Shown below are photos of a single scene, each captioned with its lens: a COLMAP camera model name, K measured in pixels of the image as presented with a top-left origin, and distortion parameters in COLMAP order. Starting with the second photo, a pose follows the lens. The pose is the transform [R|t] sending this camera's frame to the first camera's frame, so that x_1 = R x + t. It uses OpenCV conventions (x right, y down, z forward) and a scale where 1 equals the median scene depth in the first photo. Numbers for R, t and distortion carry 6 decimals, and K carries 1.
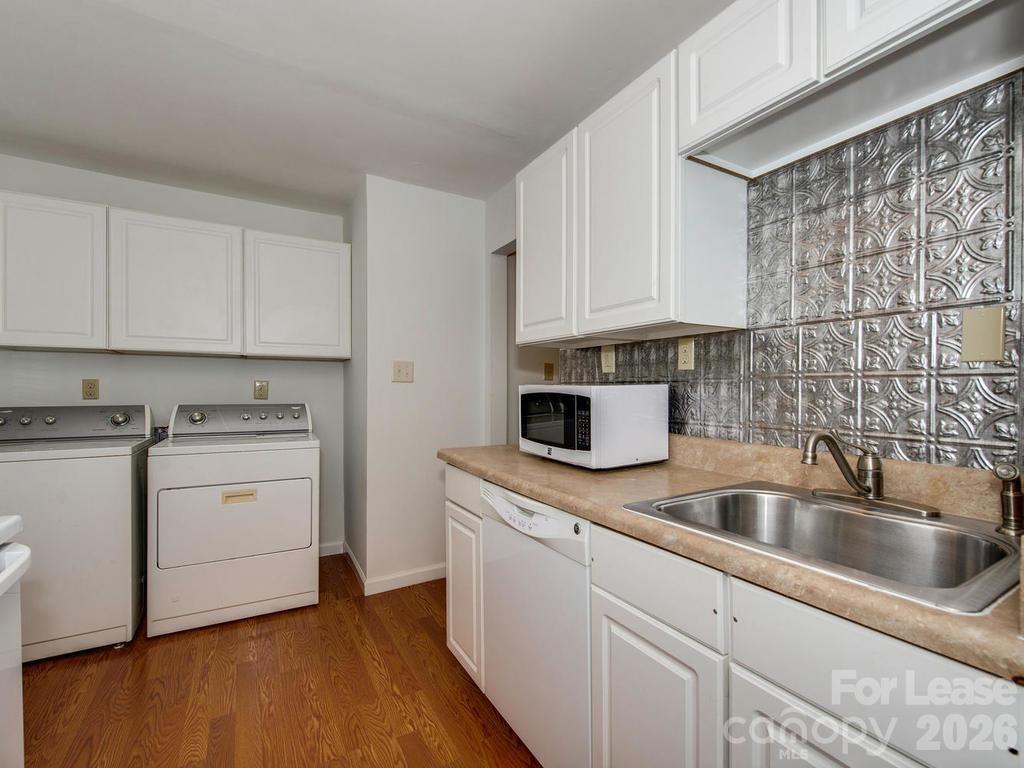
lens RADIAL K [[473.0, 0, 543.8], [0, 473.0, 386.8], [0, 0, 1]] dist [0.000784, 0.000113]
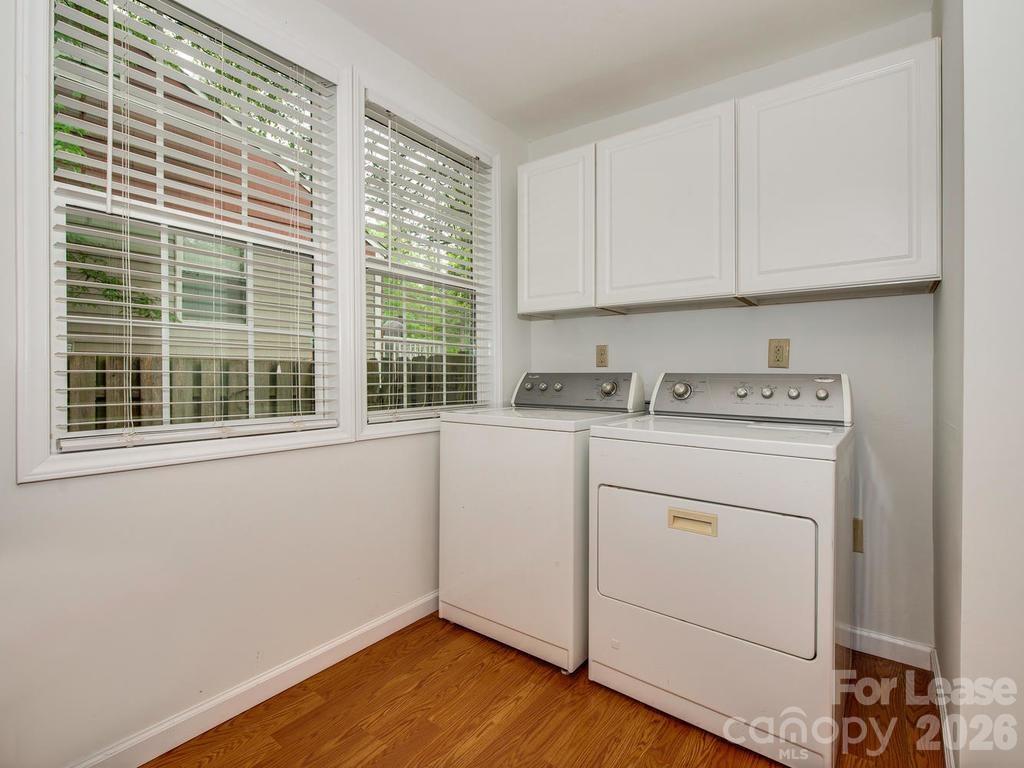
lens RADIAL K [[489.4, 0, 513.2], [0, 489.4, 374.3], [0, 0, 1]] dist [0.001001, -0.000014]
pose [[0.365228, 0.000074, -0.930918, -0.132470], [0.006622, 0.999974, 0.002678, 0.037729], [0.930895, -0.007142, 0.365218, 0.499258]]
